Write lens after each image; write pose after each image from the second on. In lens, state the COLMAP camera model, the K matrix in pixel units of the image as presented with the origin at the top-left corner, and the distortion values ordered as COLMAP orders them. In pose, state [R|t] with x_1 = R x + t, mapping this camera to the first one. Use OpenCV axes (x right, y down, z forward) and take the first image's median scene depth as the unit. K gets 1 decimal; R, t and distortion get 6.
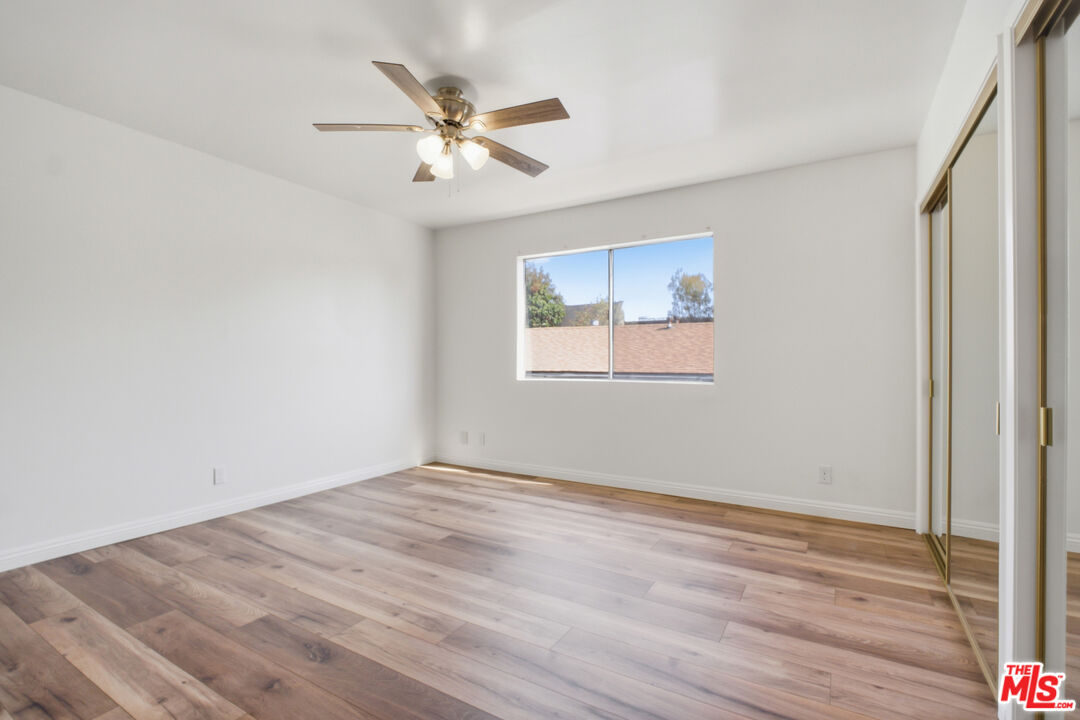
lens RADIAL K [[519.0, 0, 545.5], [0, 519.0, 359.9], [0, 0, 1]] dist [0.002113, -0.003169]
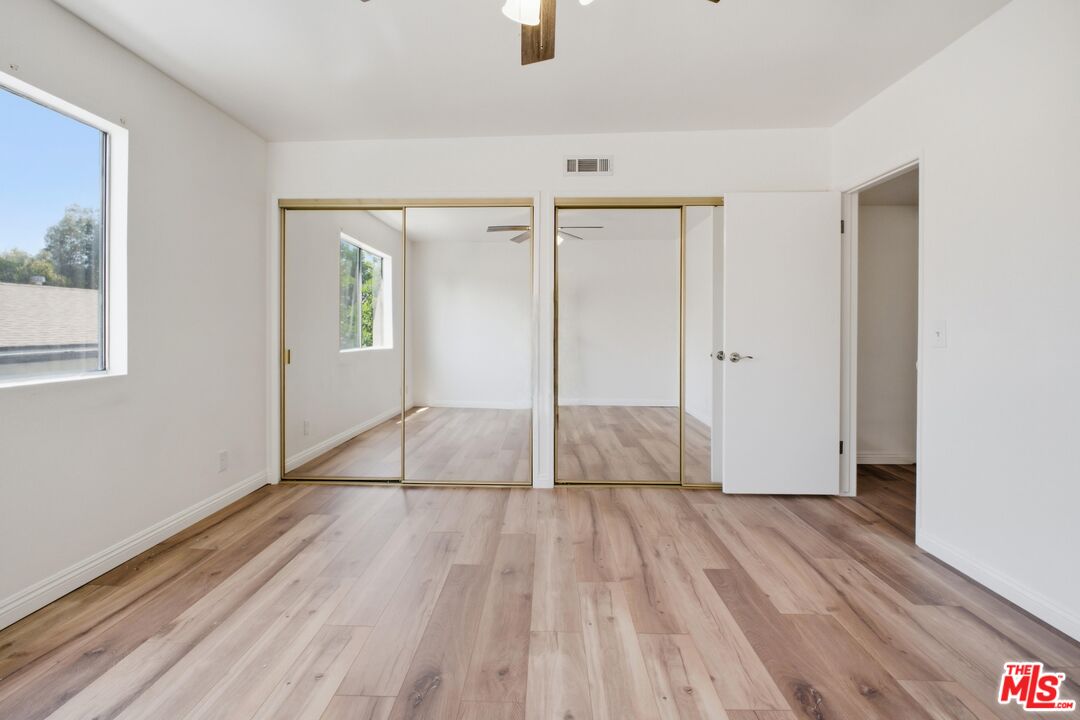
lens RADIAL K [[519.0, 0, 538.7], [0, 519.0, 329.8], [0, 0, 1]] dist [0.002113, -0.003169]
pose [[-0.491119, -0.004070, 0.871083, -0.565508], [0.000627, 0.999987, 0.005026, -0.009269], [-0.871092, 0.003015, -0.491111, 1.069878]]
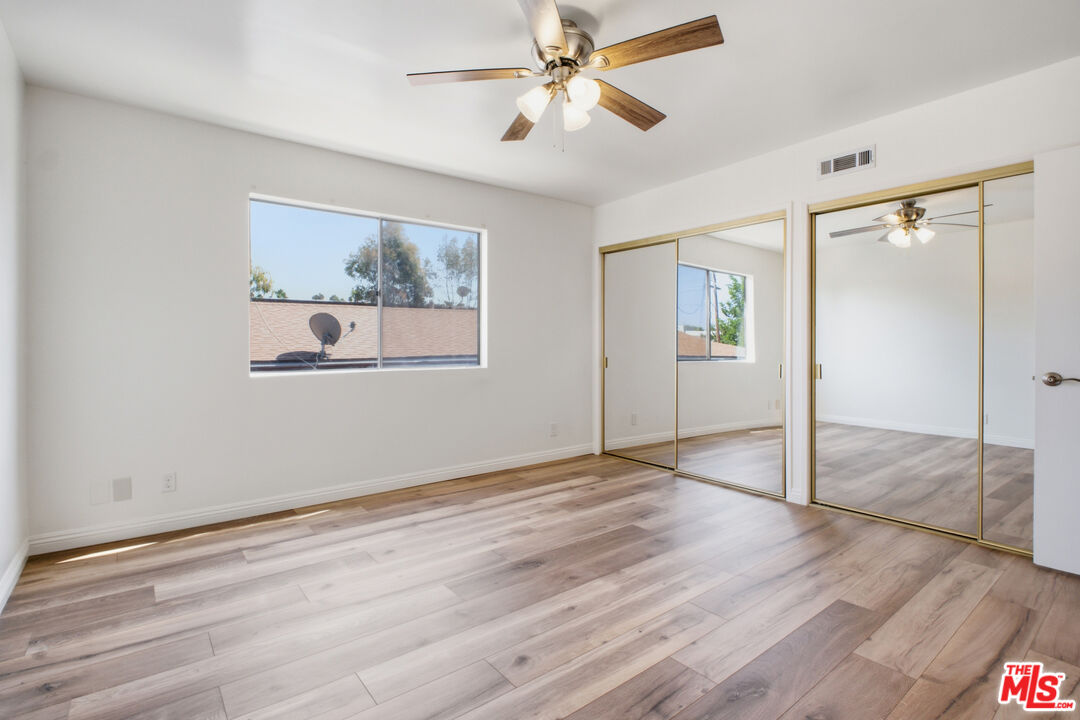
lens RADIAL K [[519.0, 0, 545.3], [0, 519.0, 341.9], [0, 0, 1]] dist [0.002113, -0.003169]
pose [[0.341883, 0.001990, 0.939740, -0.818965], [0.003572, 0.999988, -0.003417, -0.001800], [-0.939736, 0.004525, 0.341872, 0.619209]]
